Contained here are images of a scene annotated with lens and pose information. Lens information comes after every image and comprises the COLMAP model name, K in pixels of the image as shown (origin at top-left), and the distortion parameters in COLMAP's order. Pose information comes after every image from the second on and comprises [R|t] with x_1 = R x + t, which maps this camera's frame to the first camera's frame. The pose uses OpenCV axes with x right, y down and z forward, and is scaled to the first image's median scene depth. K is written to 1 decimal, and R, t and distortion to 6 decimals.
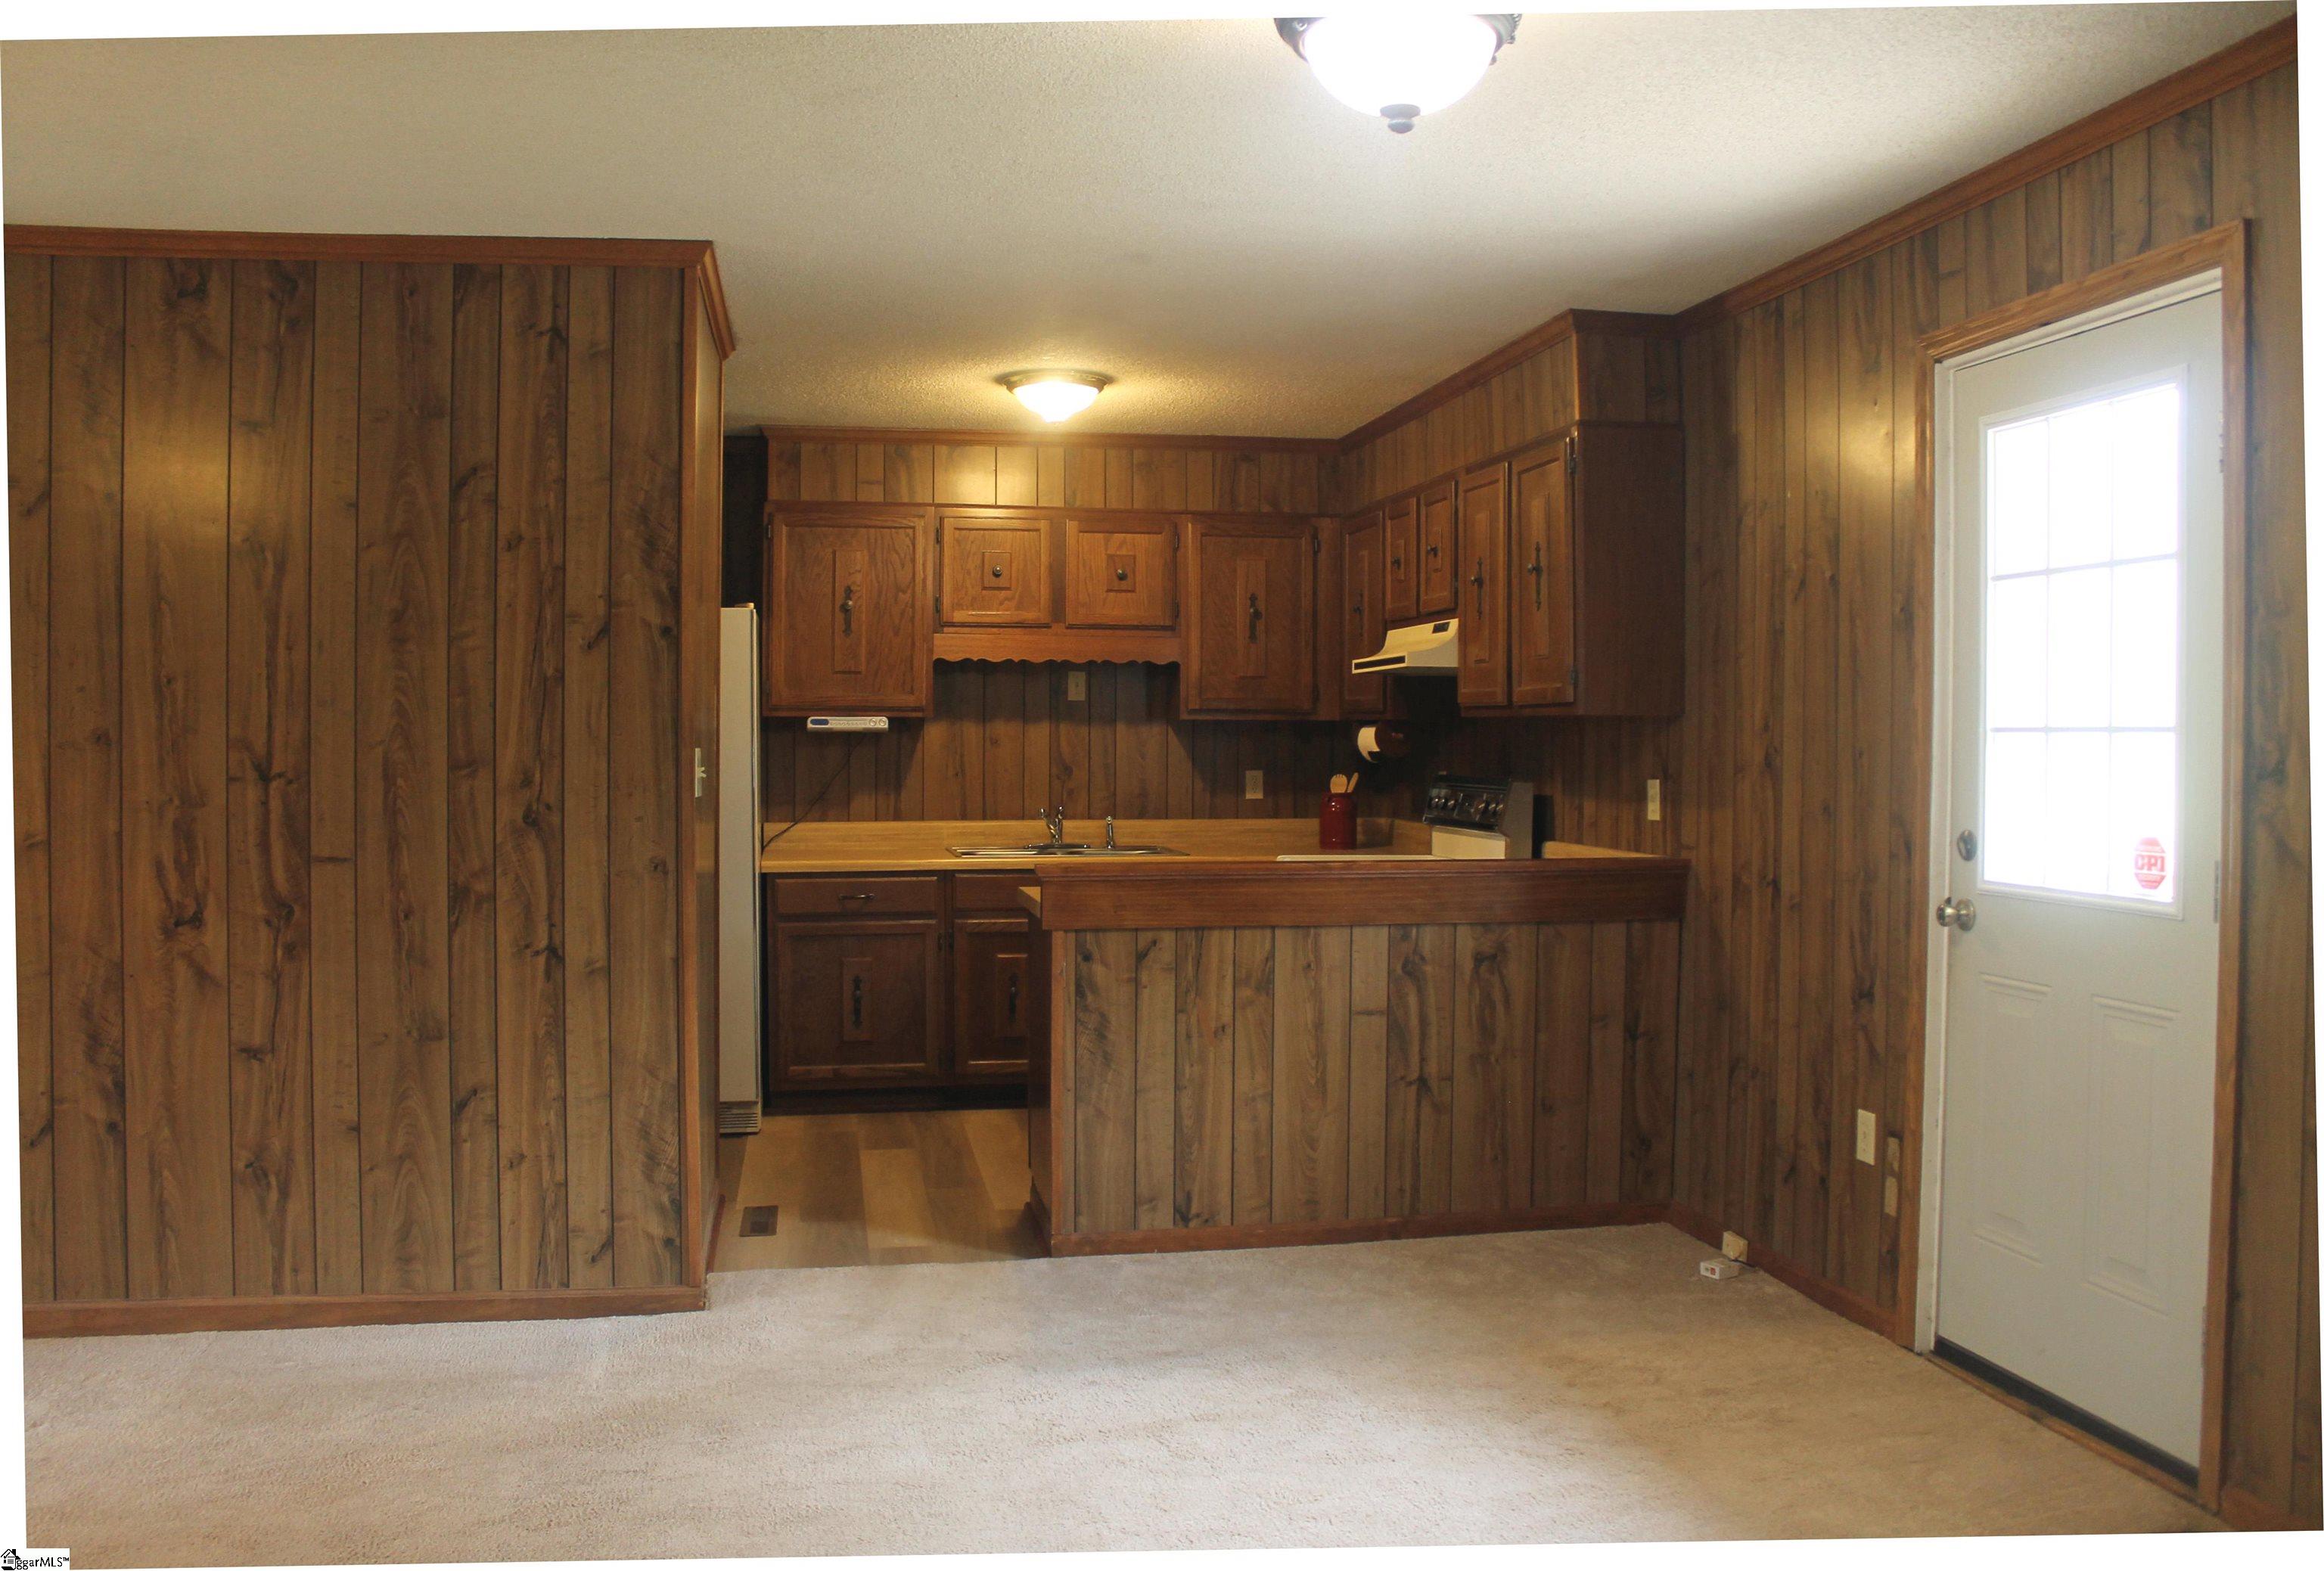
lens RADIAL K [[2061.5, 0, 1162.0], [0, 2061.5, 785.5], [0, 0, 1]] dist [-0.008813, -0.000789]
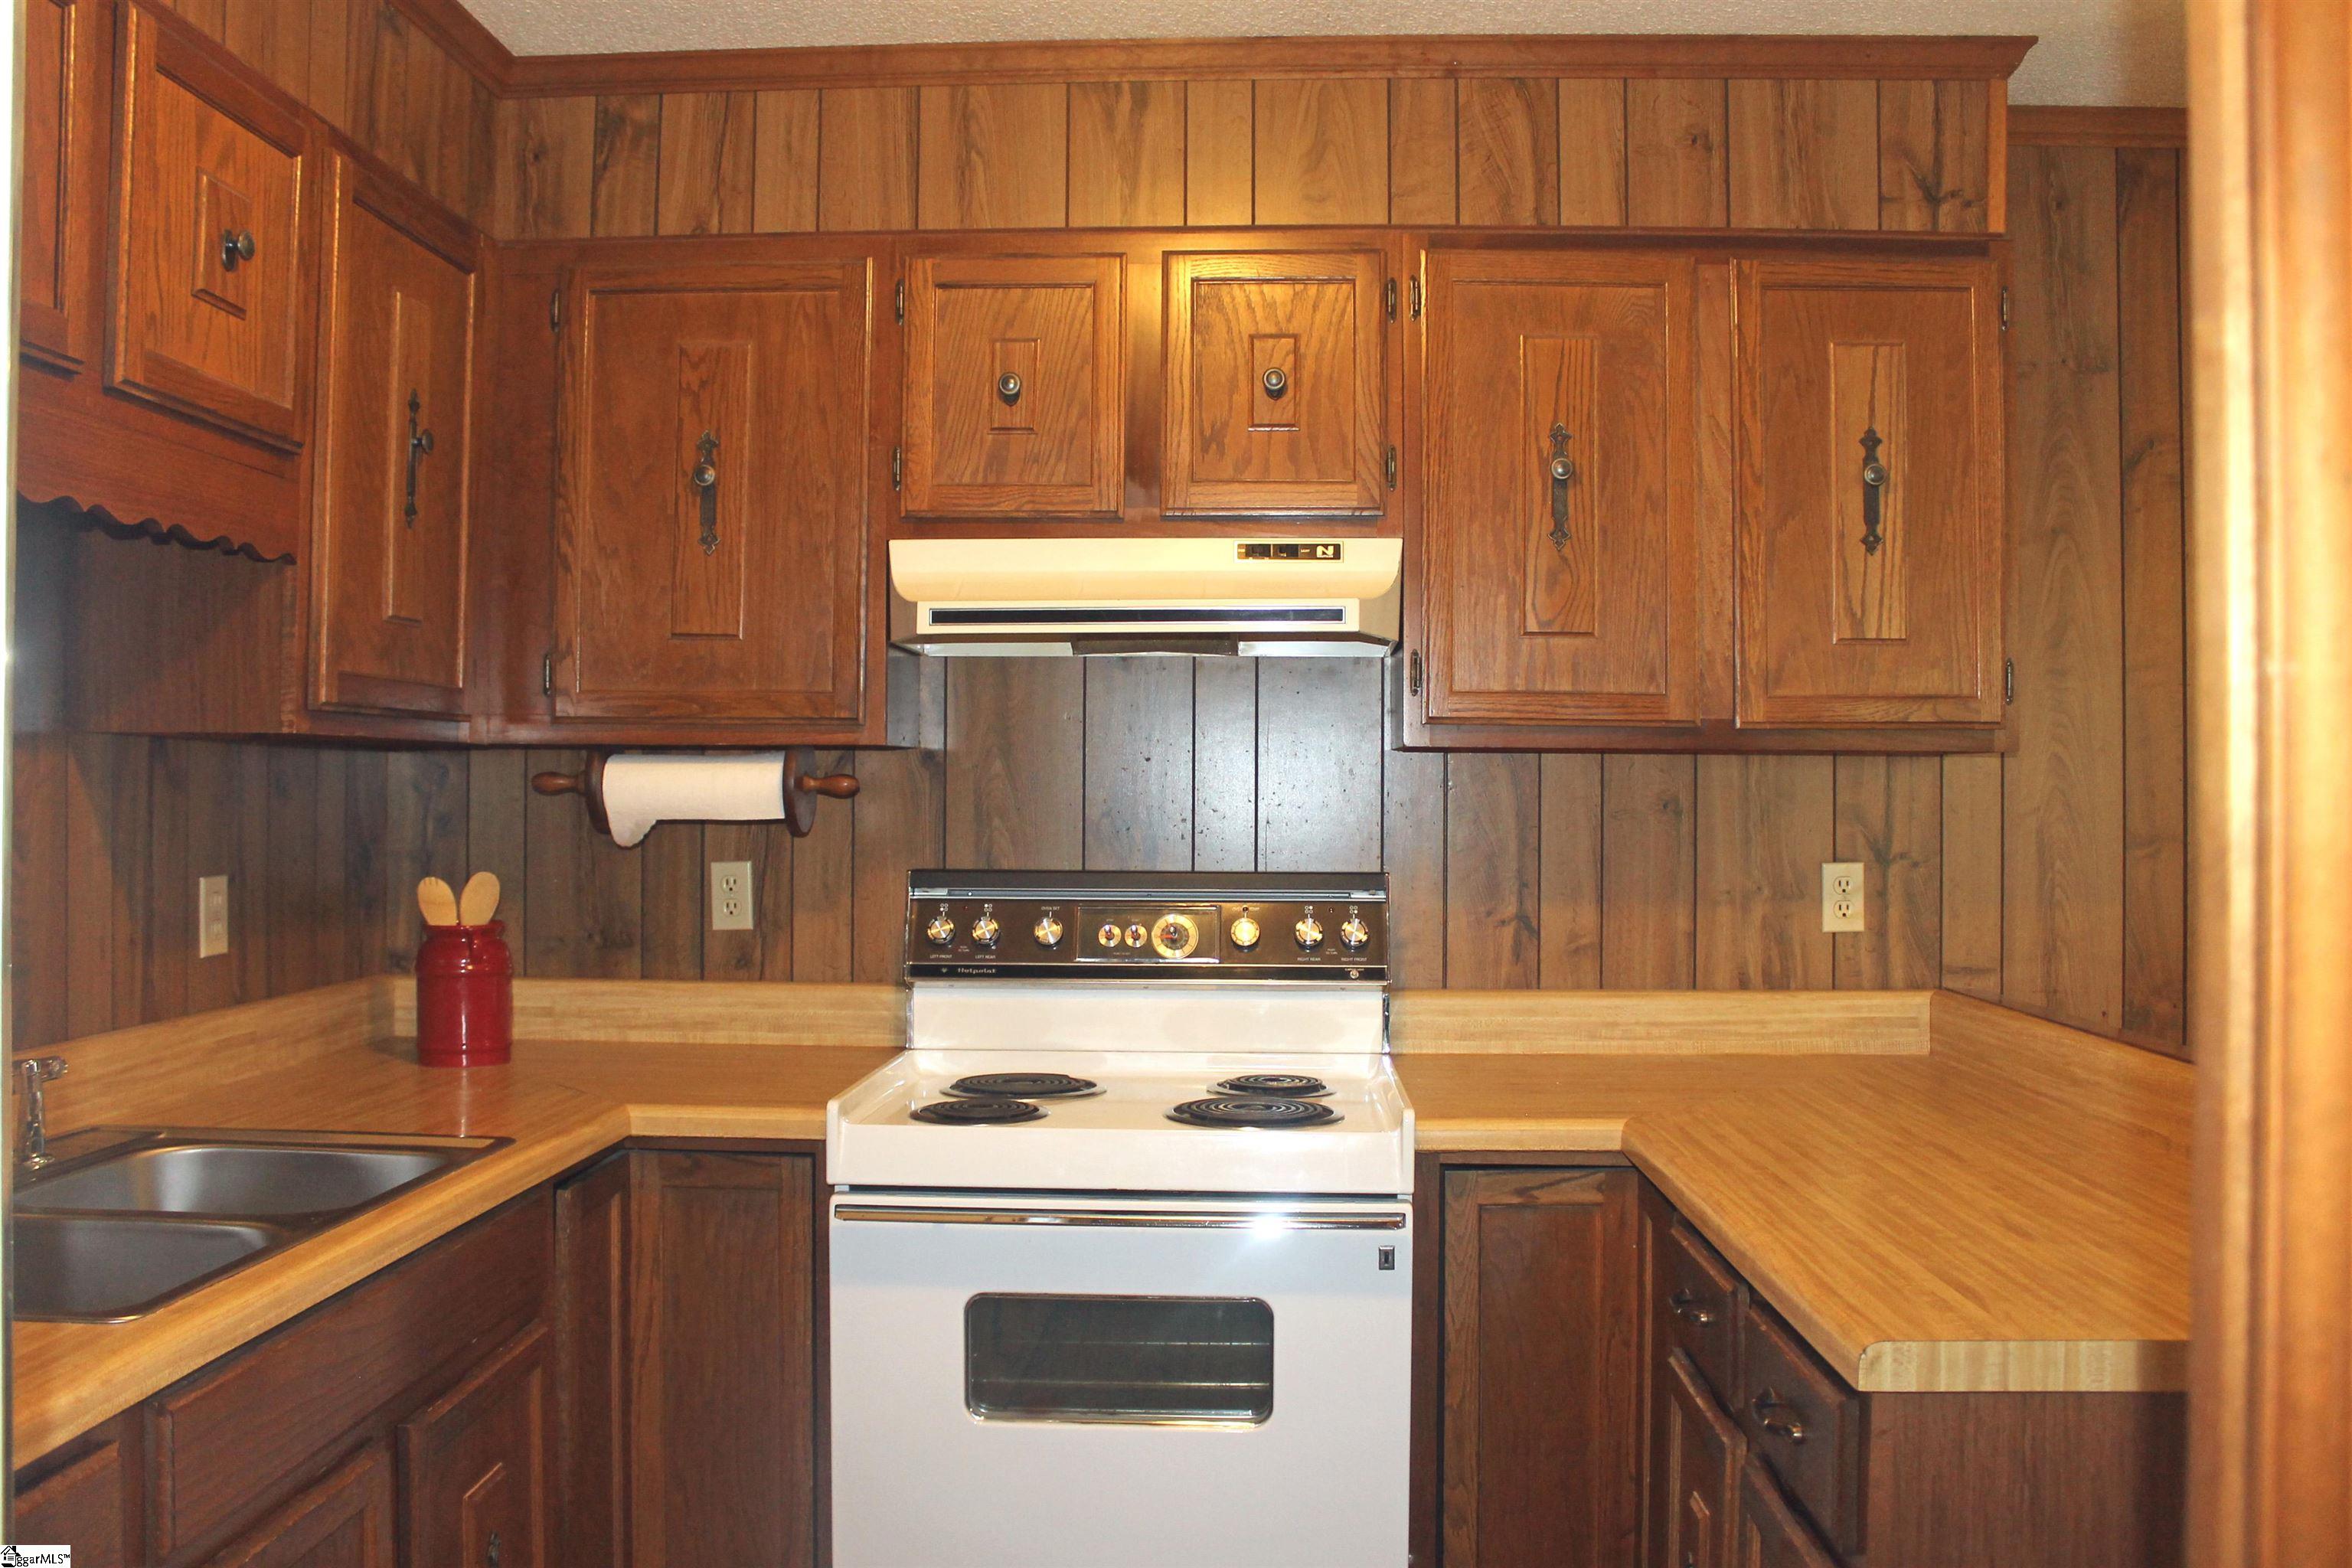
lens RADIAL K [[1981.6, 0, 1176.0], [0, 1981.6, 784.0], [0, 0, 1]] dist [-0.173058, 0.151652]
pose [[0.228859, -0.001071, 0.973459, -0.255589], [0.018778, 0.999818, -0.003315, -0.020565], [-0.973278, 0.019038, 0.228838, 0.794043]]
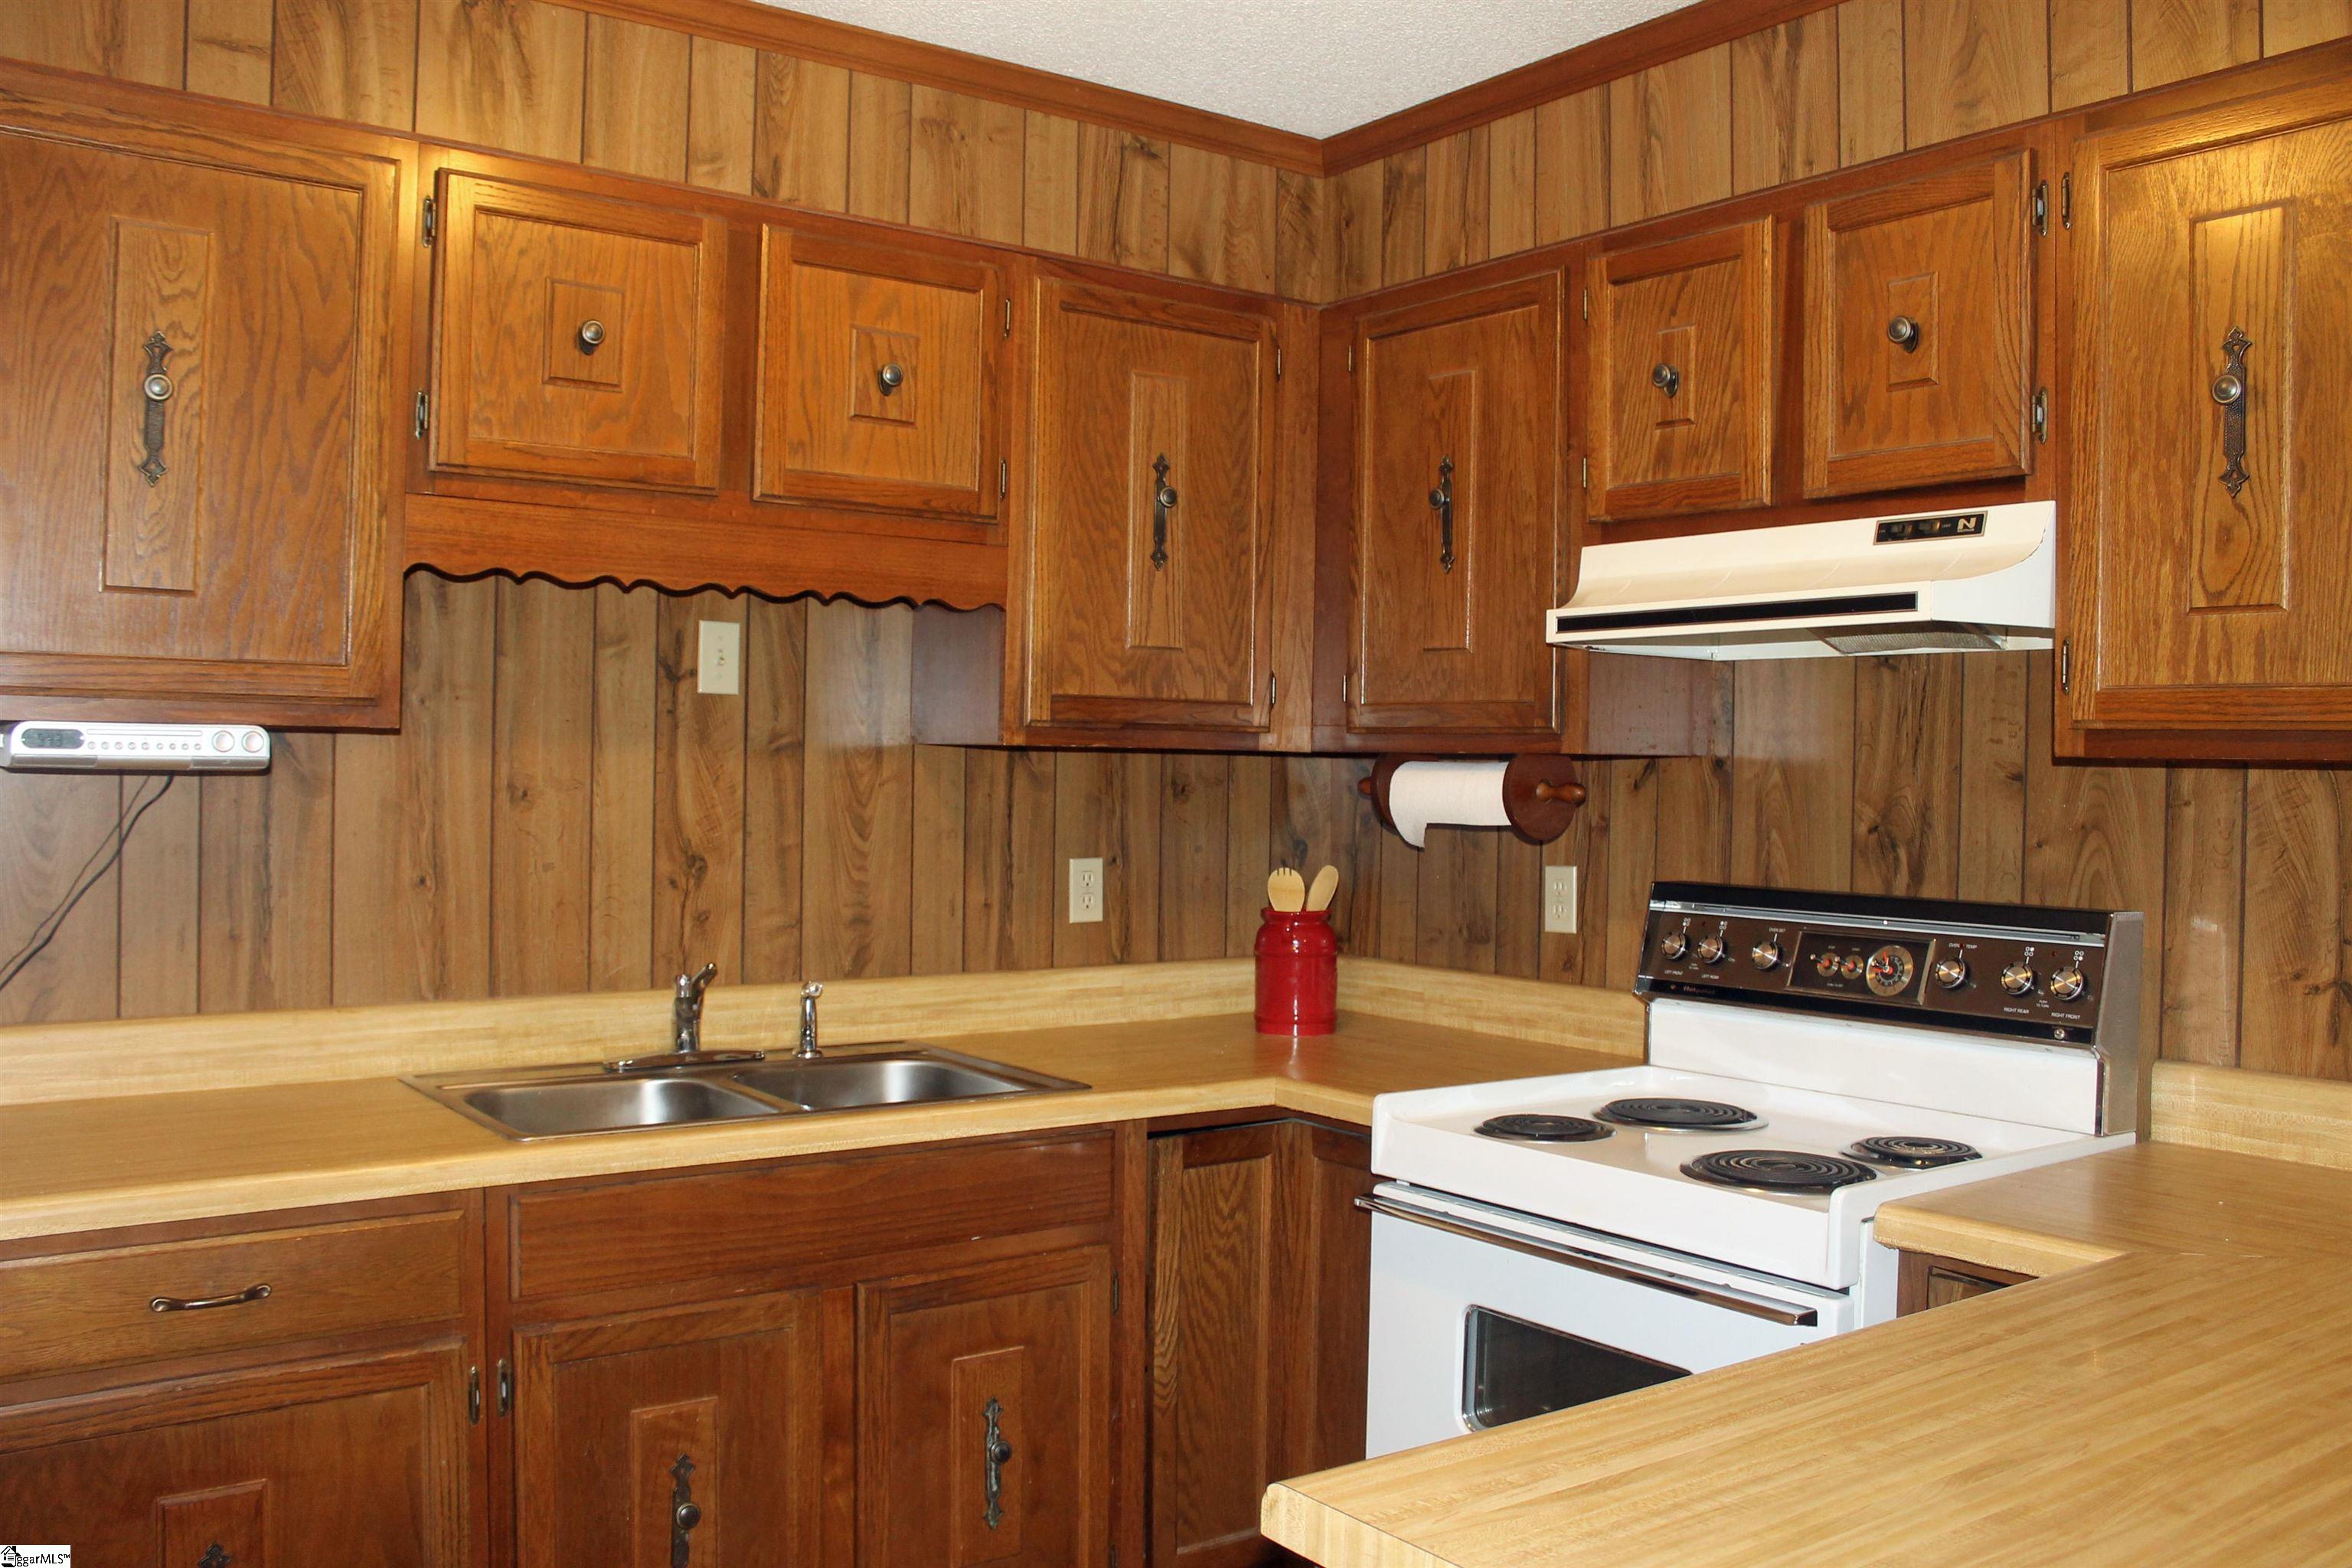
lens RADIAL K [[1981.6, 0, 1176.0], [0, 1981.6, 784.0], [0, 0, 1]] dist [-0.173058, 0.151652]
pose [[0.903299, 0.008370, 0.428929, -0.129394], [-0.004000, 0.999931, -0.011089, -0.020091], [-0.428992, 0.008301, 0.903270, 0.627886]]
